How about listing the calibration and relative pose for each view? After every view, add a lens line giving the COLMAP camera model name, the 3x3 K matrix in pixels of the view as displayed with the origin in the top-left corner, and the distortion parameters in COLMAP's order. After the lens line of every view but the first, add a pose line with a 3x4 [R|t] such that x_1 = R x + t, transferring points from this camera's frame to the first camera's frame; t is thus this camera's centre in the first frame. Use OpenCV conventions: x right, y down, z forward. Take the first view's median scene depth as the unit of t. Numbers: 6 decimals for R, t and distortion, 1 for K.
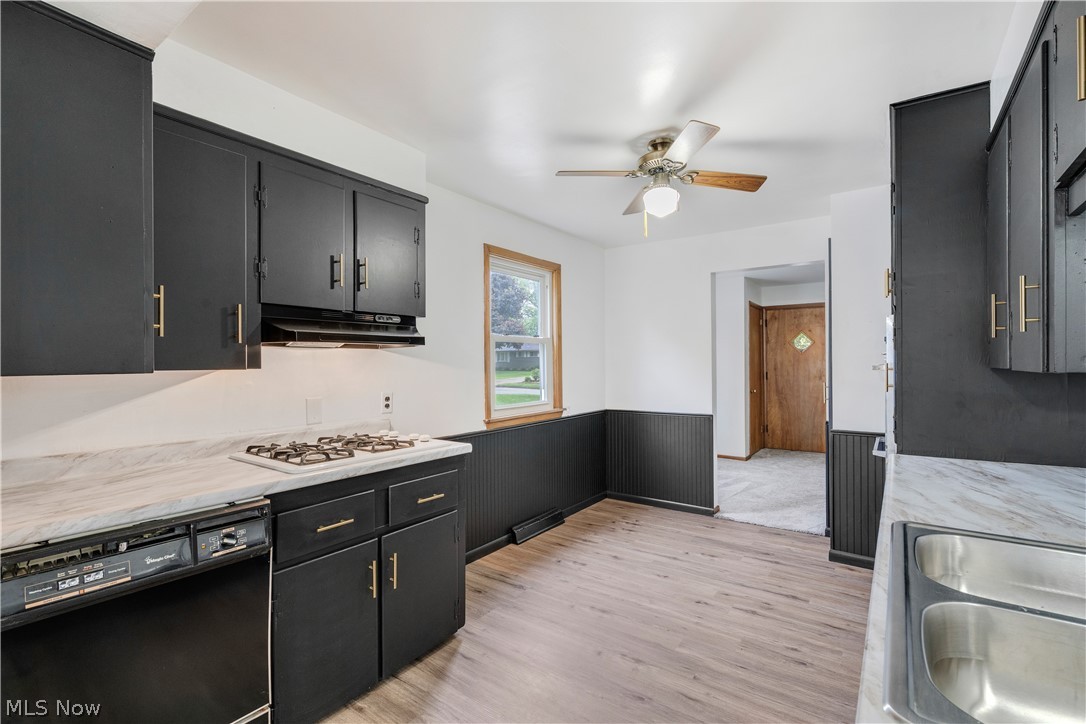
lens RADIAL K [[495.8, 0, 540.9], [0, 495.8, 355.8], [0, 0, 1]] dist [-0.007358, 0.001519]
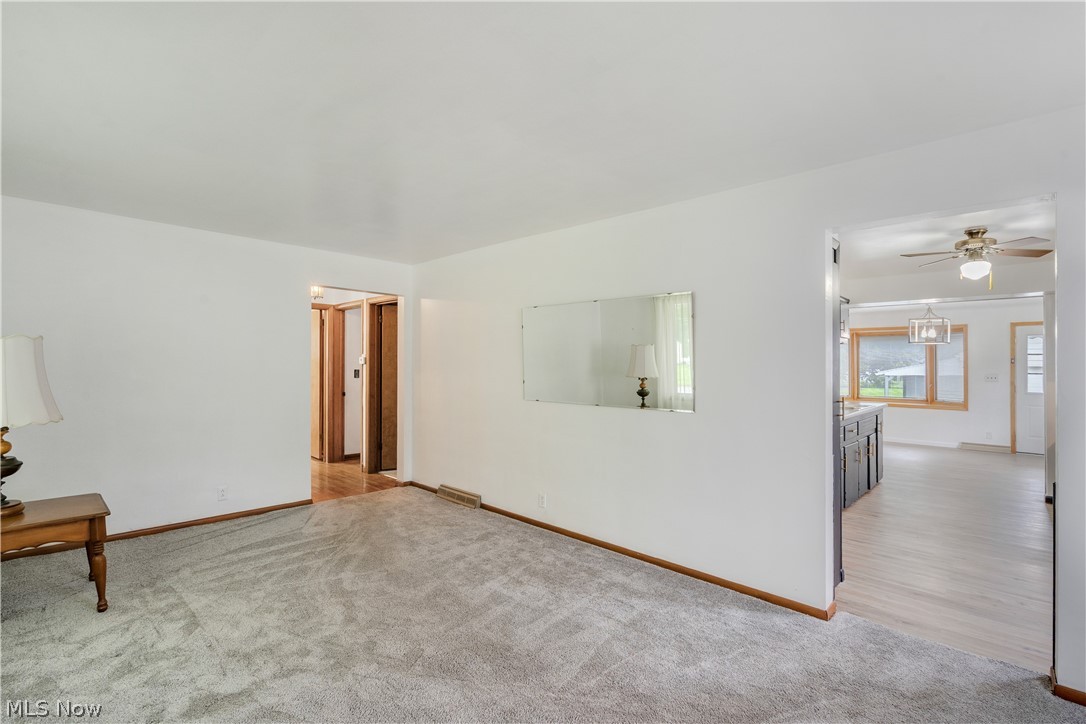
lens RADIAL K [[495.8, 0, 534.2], [0, 495.8, 360.3], [0, 0, 1]] dist [-0.007358, 0.001519]
pose [[-0.988442, -0.005116, 0.151515, 1.204213], [-0.008870, 0.999670, -0.024111, 0.019043], [-0.151342, -0.025176, -0.988161, 2.389205]]
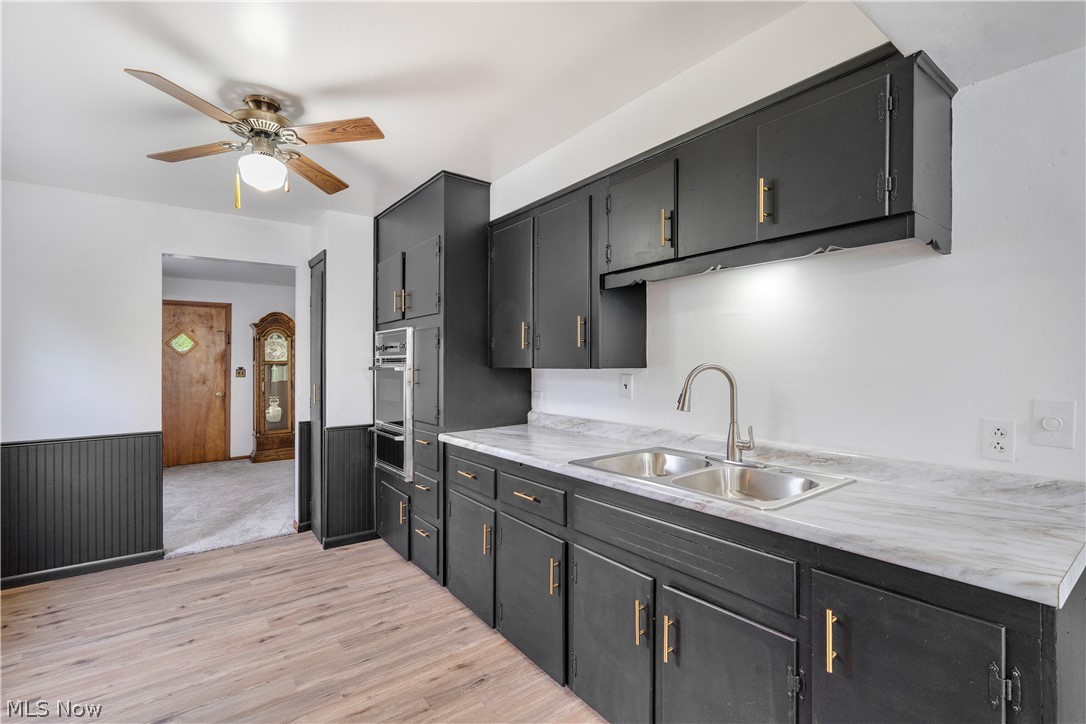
lens RADIAL K [[495.8, 0, 552.9], [0, 495.8, 361.2], [0, 0, 1]] dist [-0.007358, 0.001519]
pose [[0.282295, 0.005256, 0.959313, -0.365464], [-0.007793, 0.999965, -0.003185, 0.004246], [-0.959296, -0.006577, 0.282326, 0.259389]]
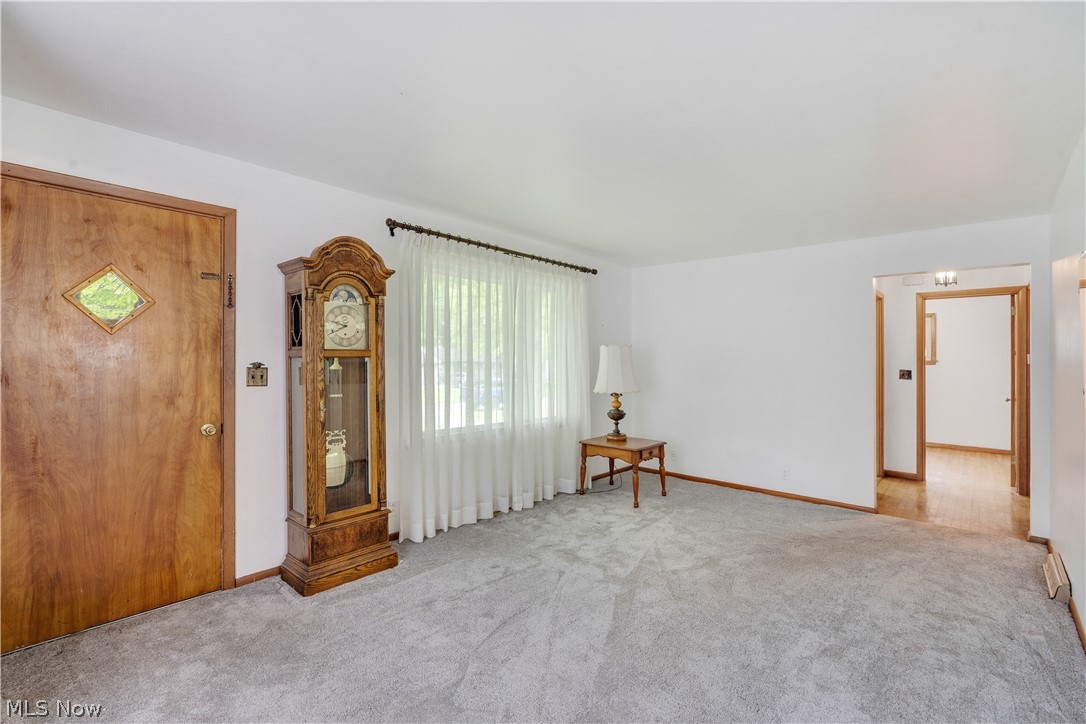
lens RADIAL K [[495.8, 0, 549.8], [0, 495.8, 368.1], [0, 0, 1]] dist [-0.007358, 0.001519]
pose [[0.101680, -0.014840, 0.994706, 0.573365], [-0.025839, 0.999512, 0.017553, 0.015026], [-0.994482, -0.027487, 0.101247, 1.713831]]
